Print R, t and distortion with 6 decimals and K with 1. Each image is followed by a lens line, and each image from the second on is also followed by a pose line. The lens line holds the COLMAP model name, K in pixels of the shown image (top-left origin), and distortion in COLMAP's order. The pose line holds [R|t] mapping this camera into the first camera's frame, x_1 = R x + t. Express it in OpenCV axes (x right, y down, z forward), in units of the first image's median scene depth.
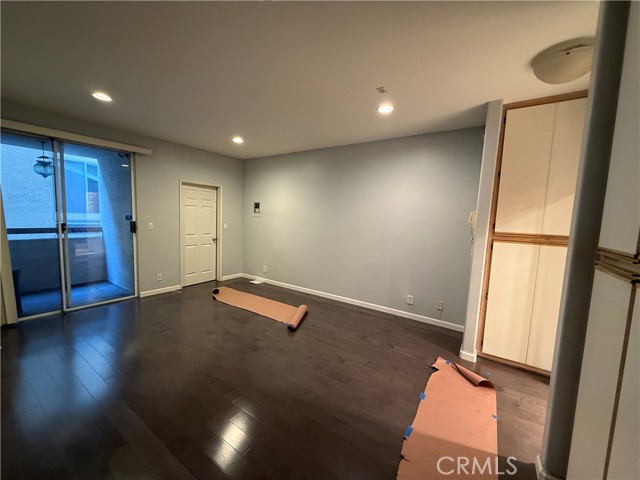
lens RADIAL K [[254.3, 0, 319.2], [0, 254.3, 239.1], [0, 0, 1]] dist [-0.000479, -0.000116]
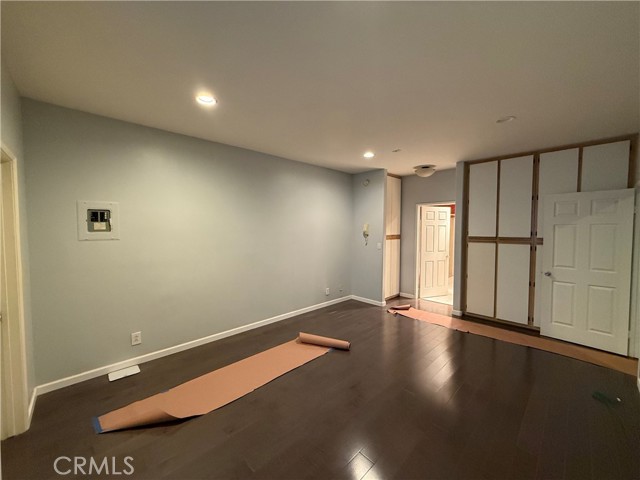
lens RADIAL K [[254.3, 0, 319.2], [0, 254.3, 239.1], [0, 0, 1]] dist [-0.000479, -0.000116]
pose [[0.199141, -0.078763, 0.976800, -0.834325], [0.094884, 0.993631, 0.060776, -0.105752], [-0.975366, 0.080580, 0.205346, 0.681770]]
